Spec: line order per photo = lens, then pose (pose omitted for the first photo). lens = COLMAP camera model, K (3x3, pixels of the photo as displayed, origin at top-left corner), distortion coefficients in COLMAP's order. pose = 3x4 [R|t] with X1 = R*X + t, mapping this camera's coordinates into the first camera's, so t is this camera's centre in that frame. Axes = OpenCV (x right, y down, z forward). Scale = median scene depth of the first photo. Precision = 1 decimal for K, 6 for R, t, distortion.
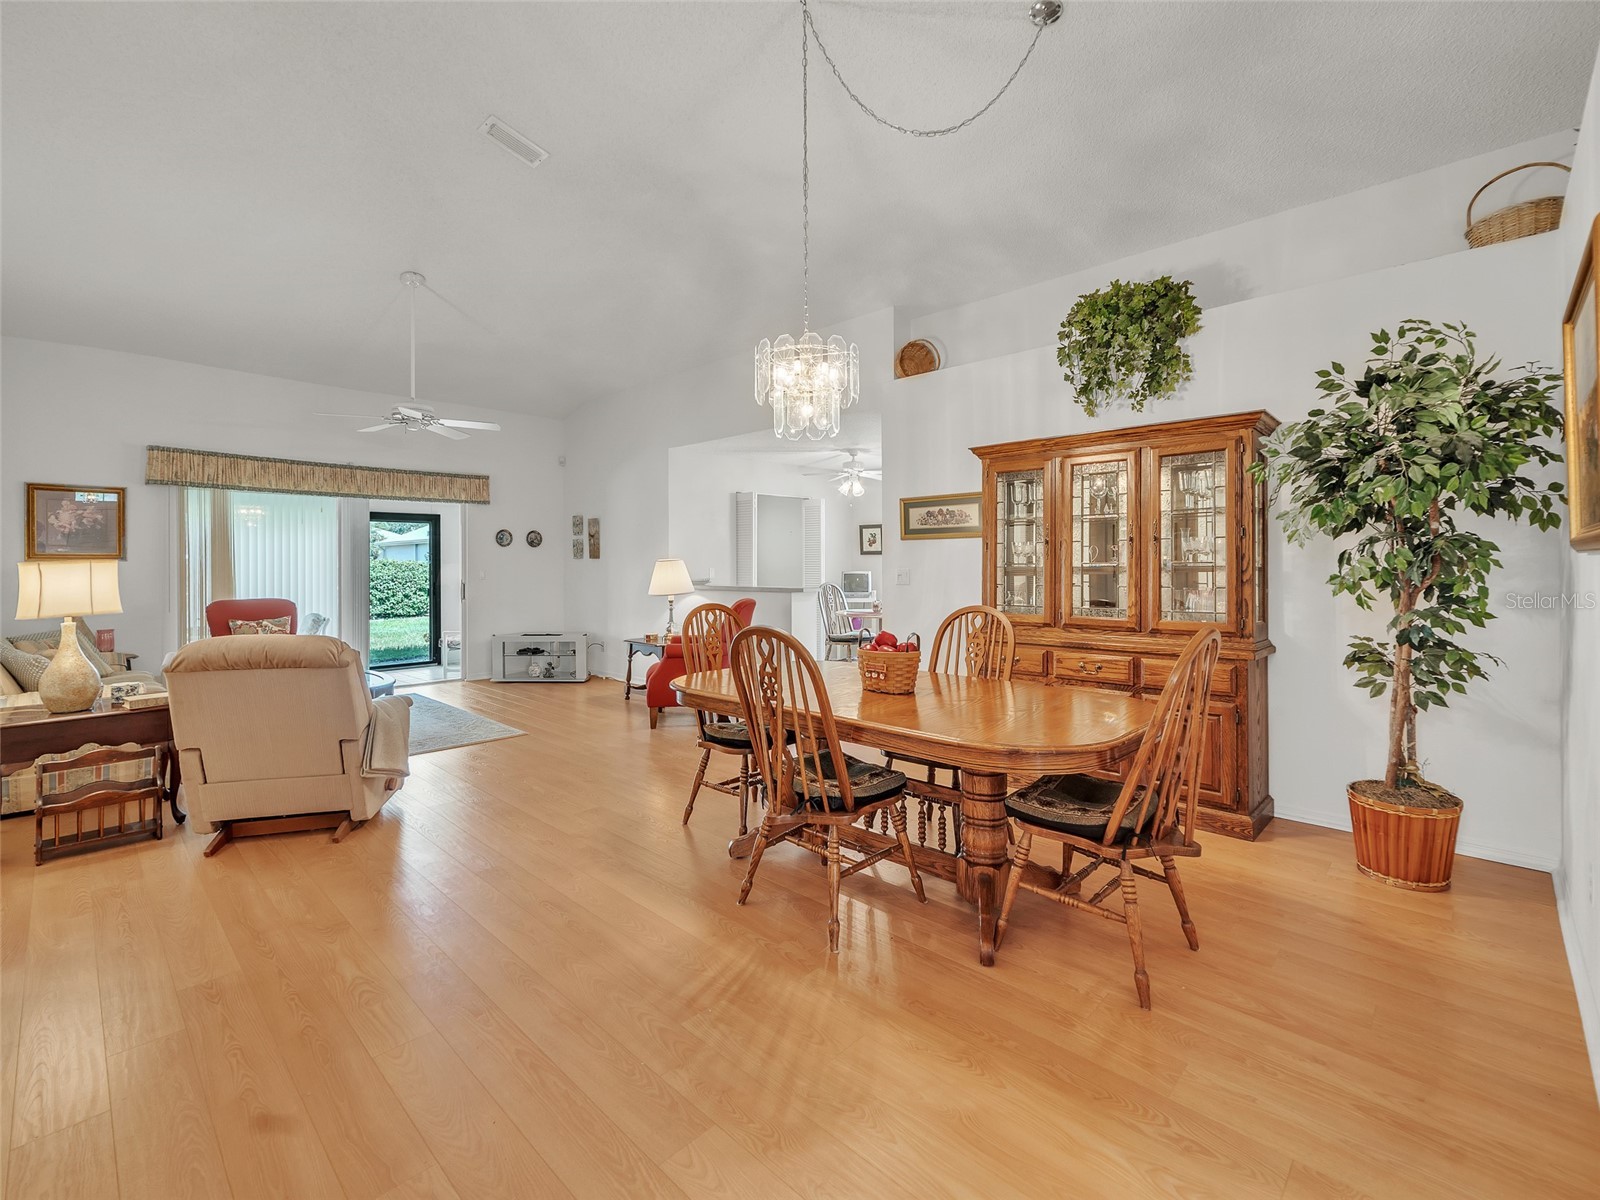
lens RADIAL K [[705.4, 0, 788.5], [0, 705.4, 565.2], [0, 0, 1]] dist [-0.000266, 0.001257]
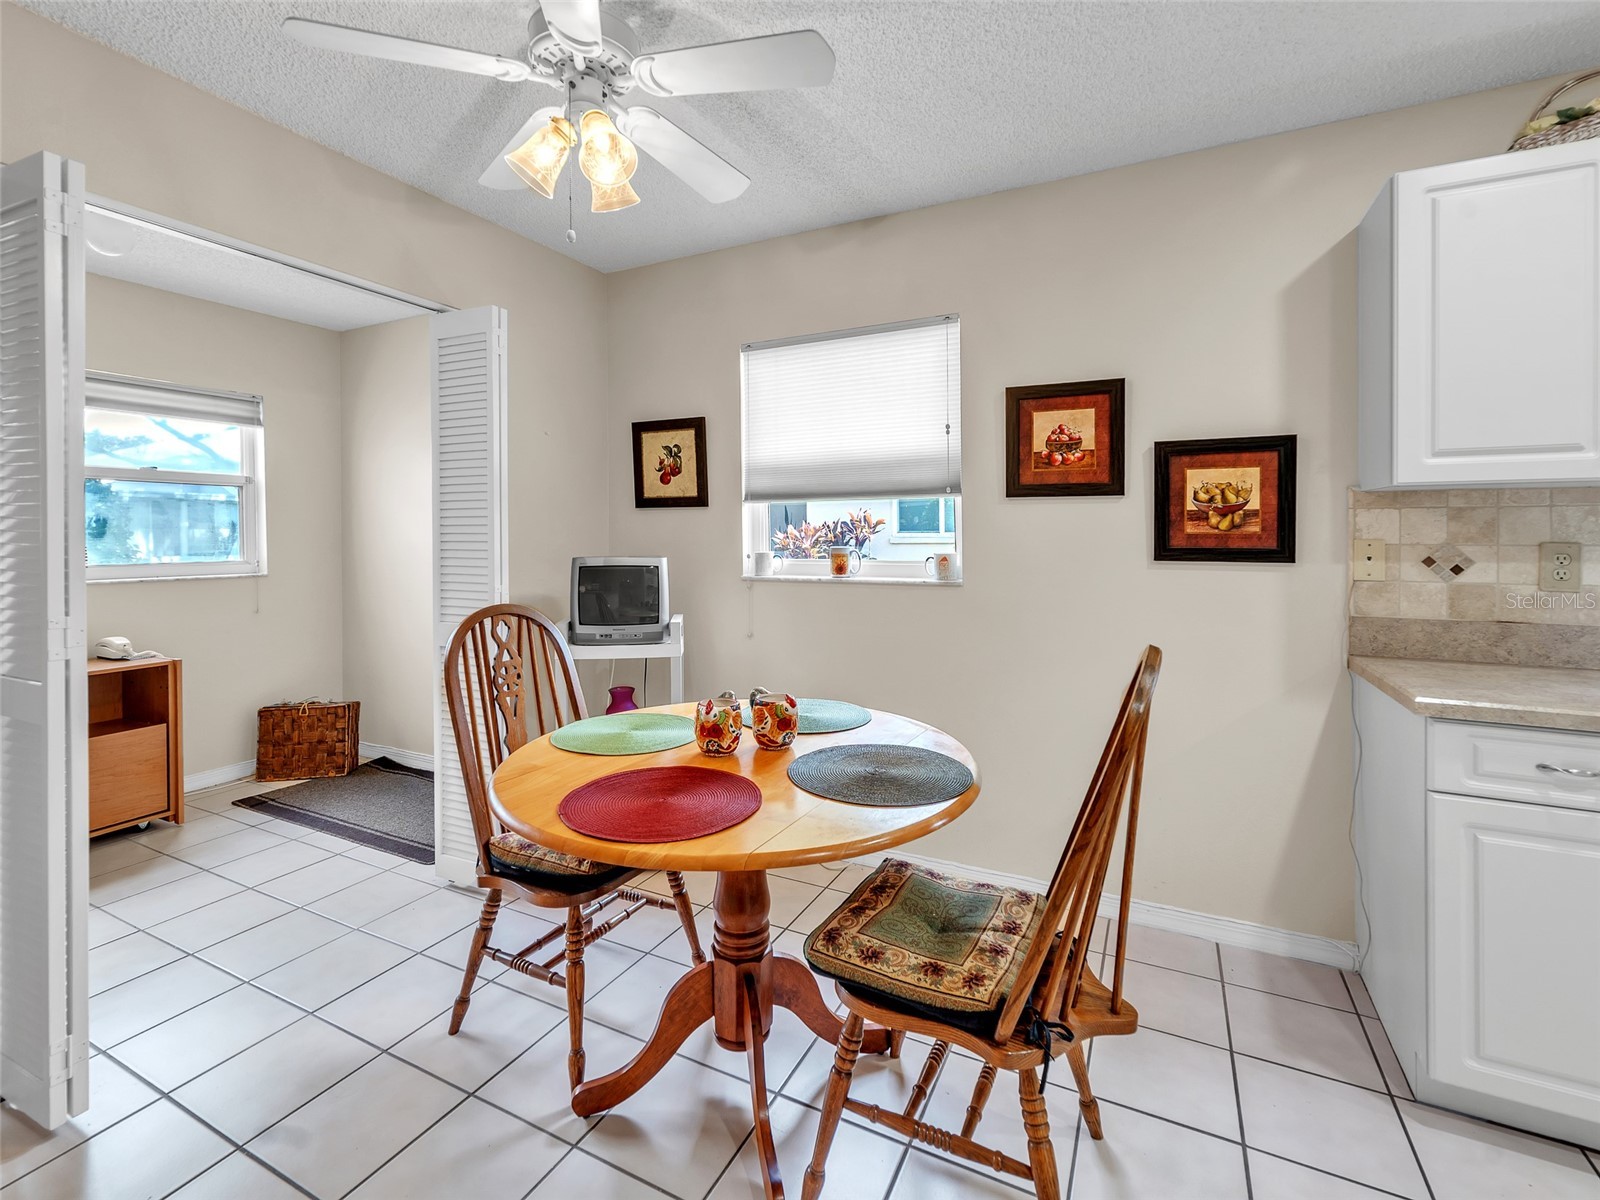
lens RADIAL K [[705.4, 0, 829.3], [0, 705.4, 530.9], [0, 0, 1]] dist [-0.000266, 0.001257]
pose [[0.945153, -0.001966, 0.326622, 0.127645], [0.003395, 0.999987, -0.003807, -0.001898], [-0.326611, 0.004707, 0.945147, 1.039376]]
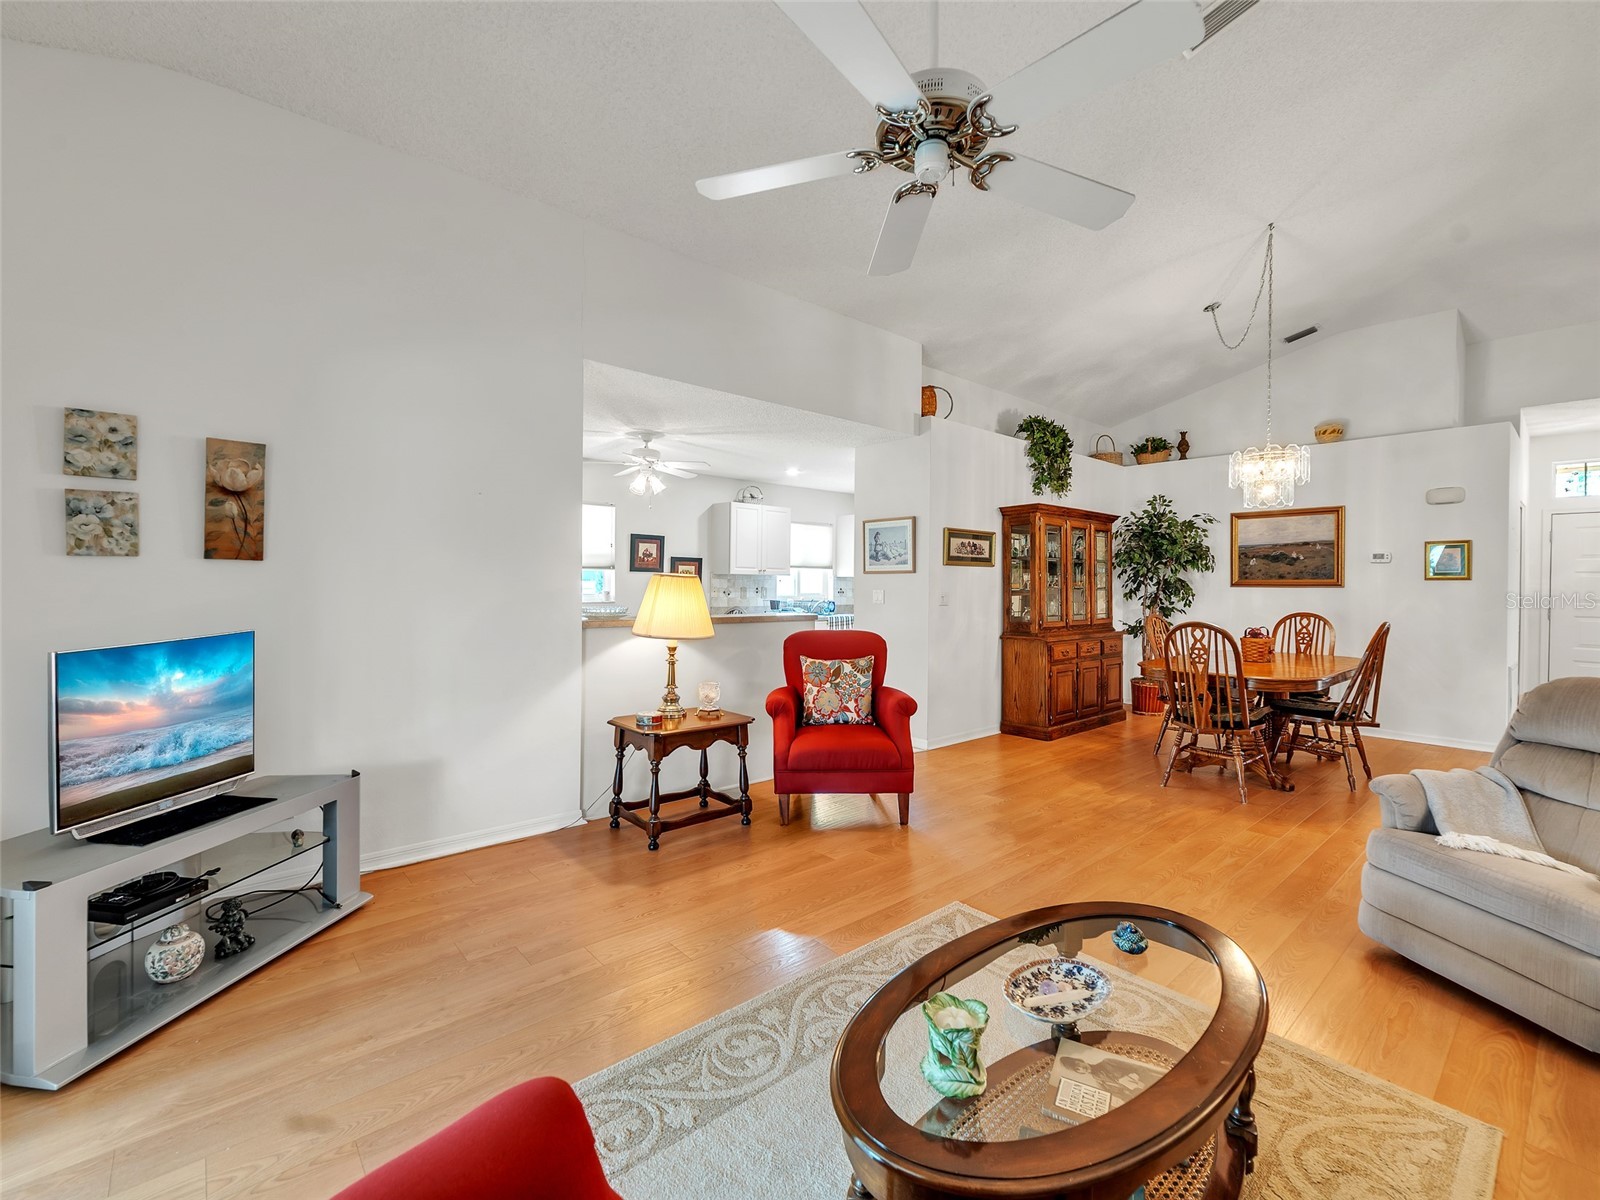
lens RADIAL K [[705.4, 0, 799.2], [0, 705.4, 588.4], [0, 0, 1]] dist [-0.000266, 0.001257]
pose [[0.073348, -0.000471, 0.997306, -0.857633], [-0.009967, 0.999950, 0.001205, 0.001892], [-0.997257, -0.010028, 0.073340, 1.021910]]
